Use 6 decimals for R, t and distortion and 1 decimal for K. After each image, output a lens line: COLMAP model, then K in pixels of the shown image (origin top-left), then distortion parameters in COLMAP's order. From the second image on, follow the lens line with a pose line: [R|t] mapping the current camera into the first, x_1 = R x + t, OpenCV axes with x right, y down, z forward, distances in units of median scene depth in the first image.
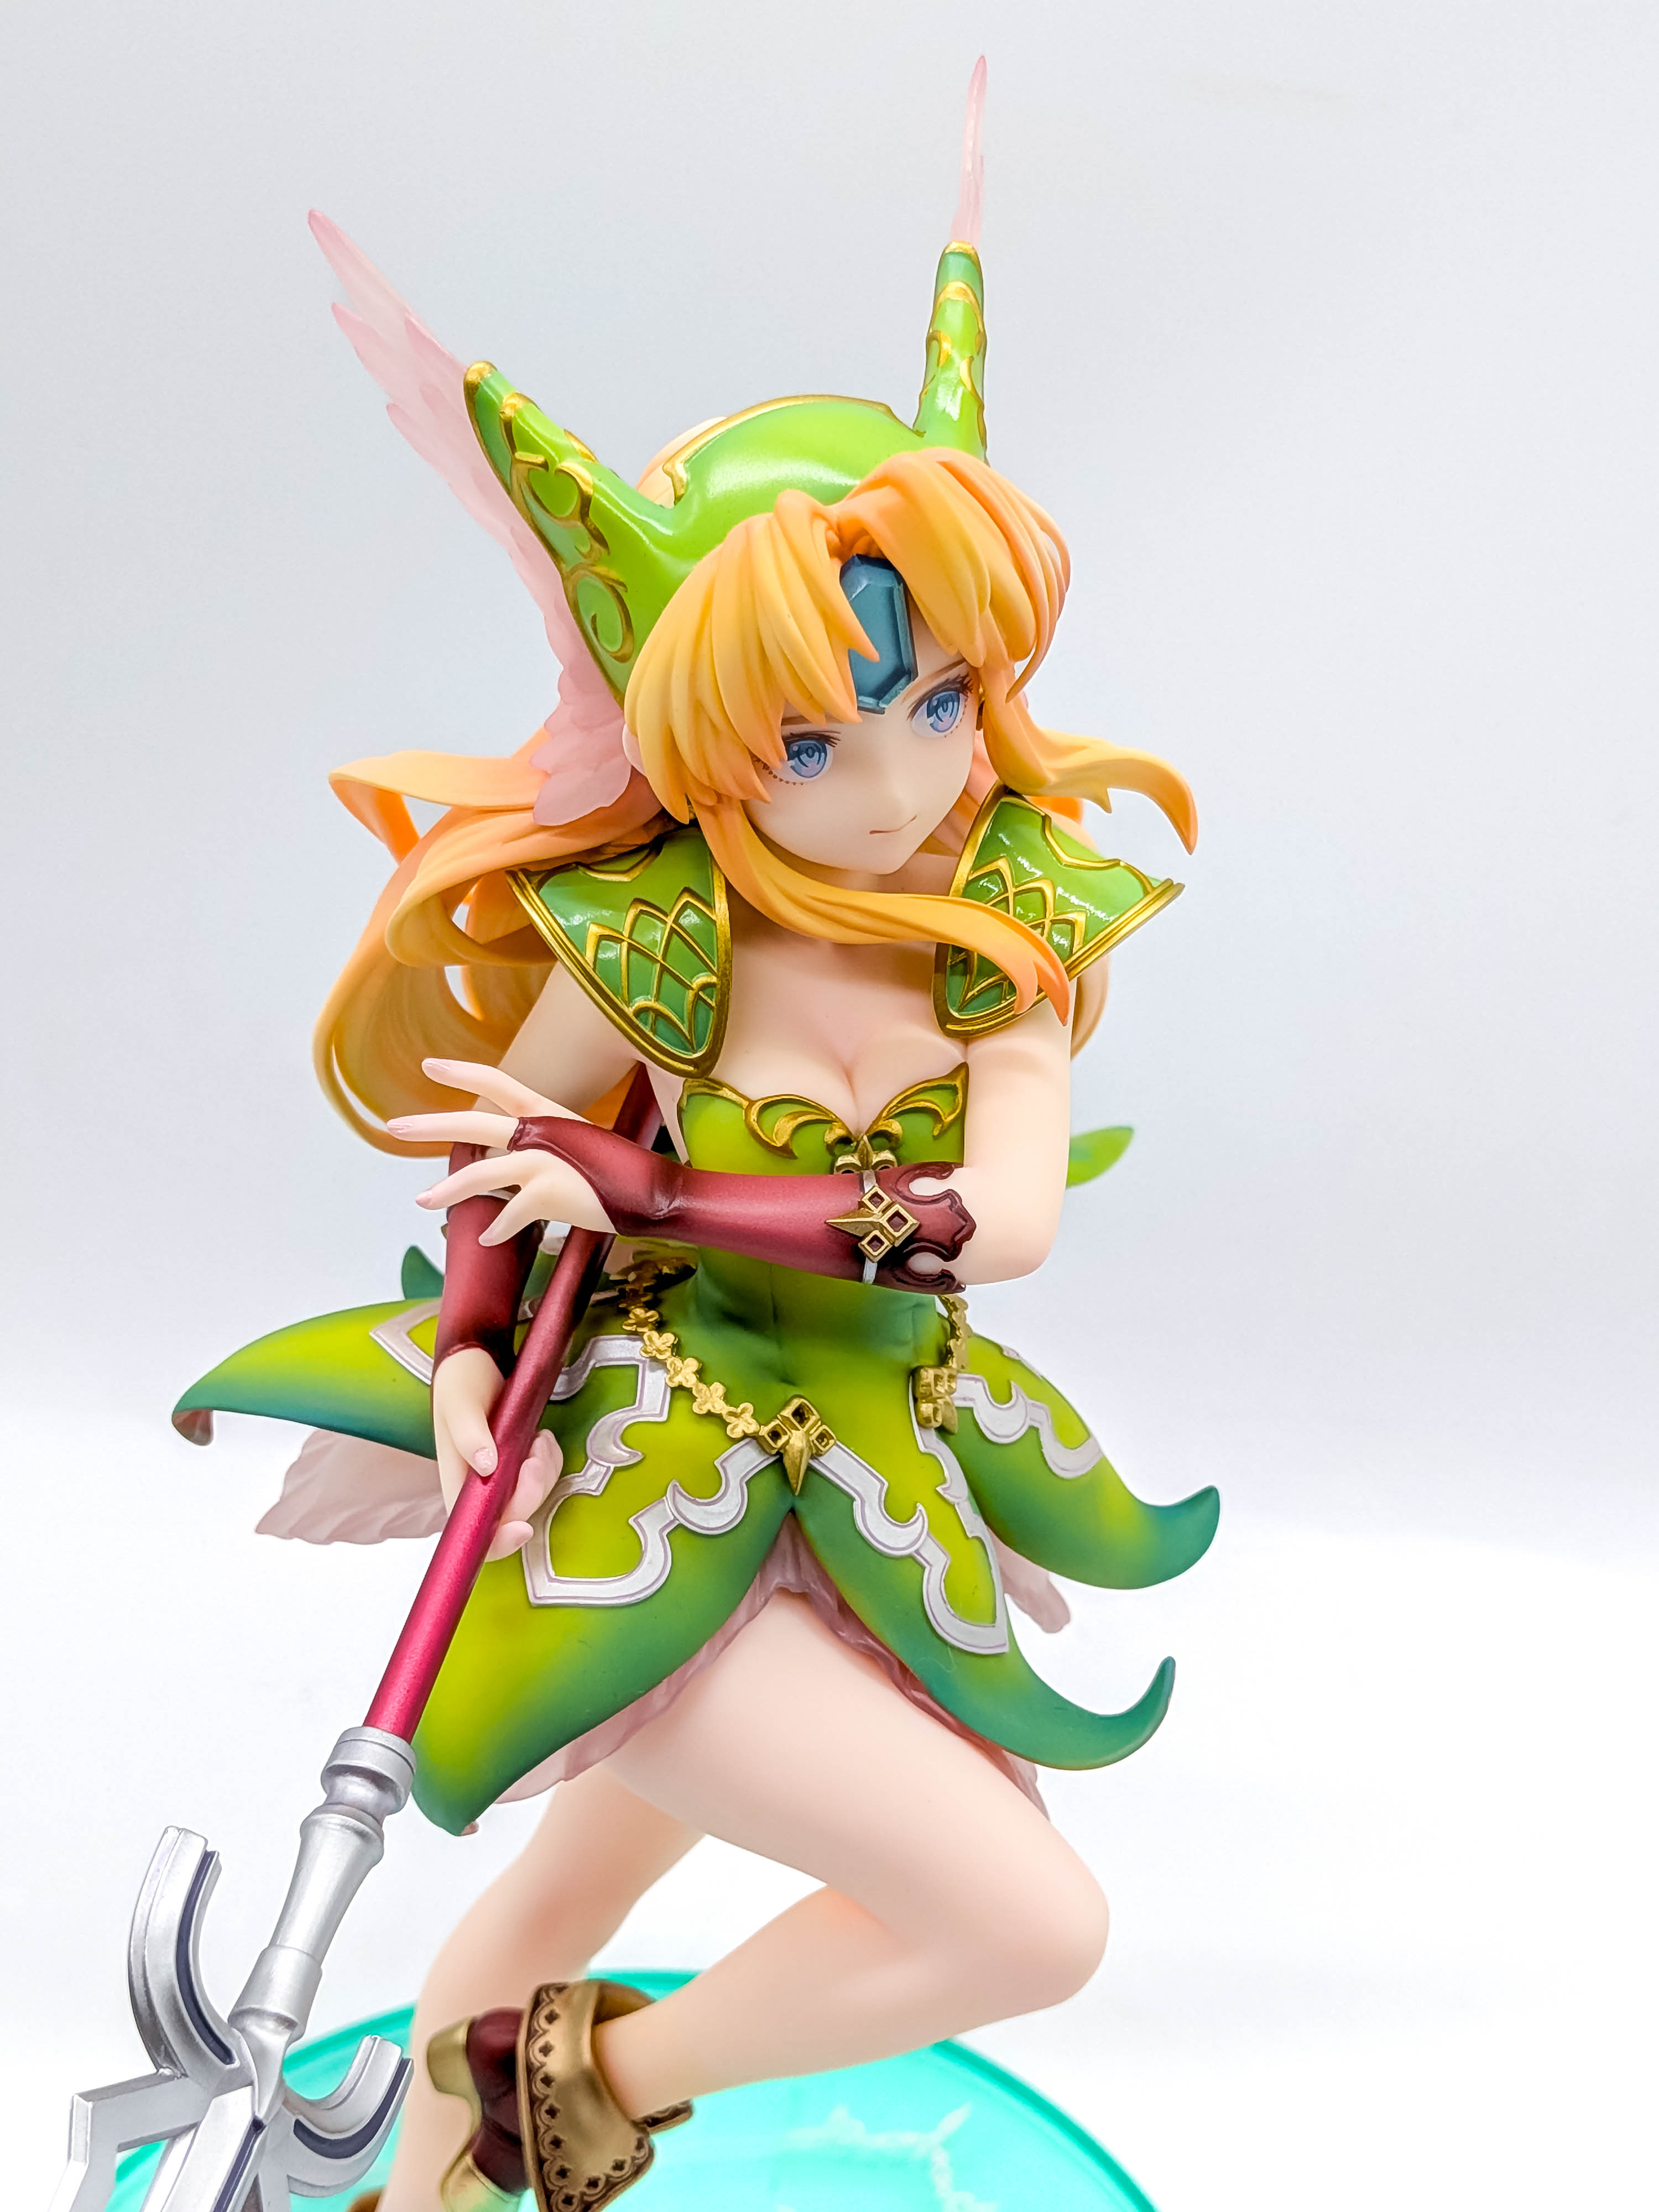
lens RADIAL K [[3372.3, 0, 882.1], [0, 3372.3, 1096.5], [0, 0, 1]] dist [0.058059, -0.026458]
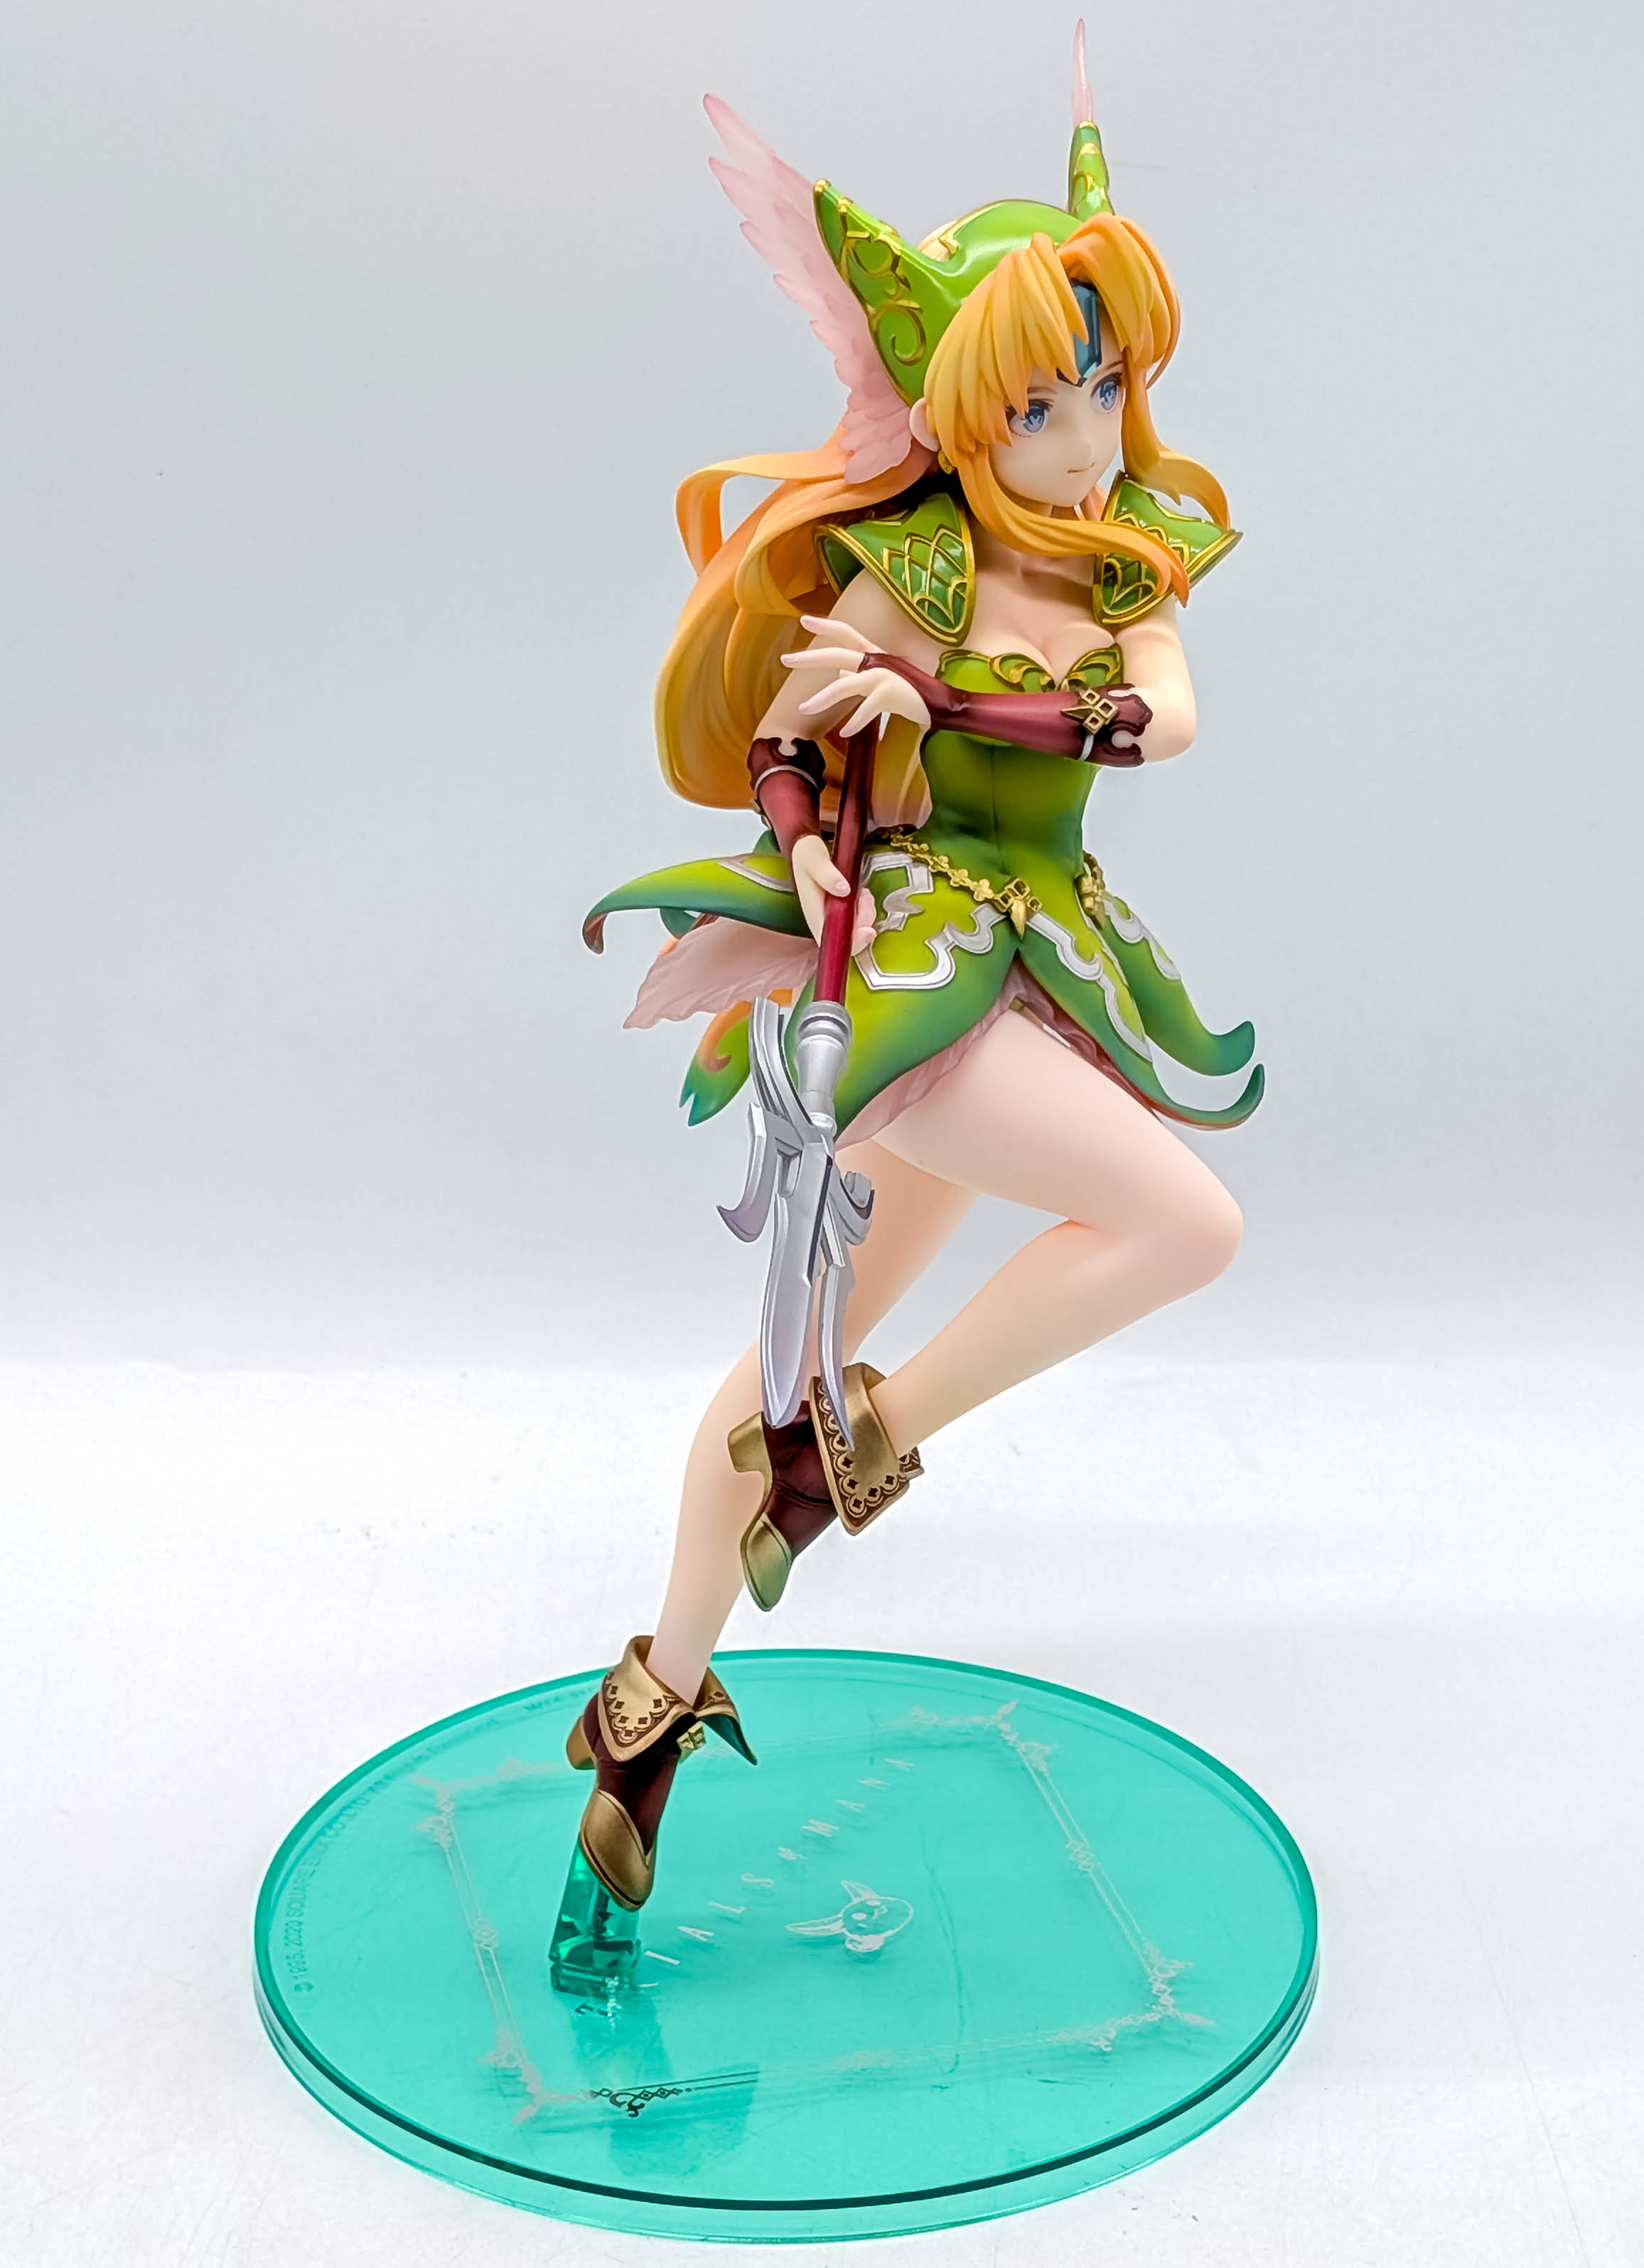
lens RADIAL K [[4315.7, 0, 819.3], [0, 4315.7, 1326.7], [0, 0, 1]] dist [0.061838, -0.363733]
pose [[0.987033, -0.050919, 0.152229, -0.435462], [0.070648, 0.989366, -0.127140, 0.552046], [-0.144136, 0.136246, 0.980134, -0.890110]]
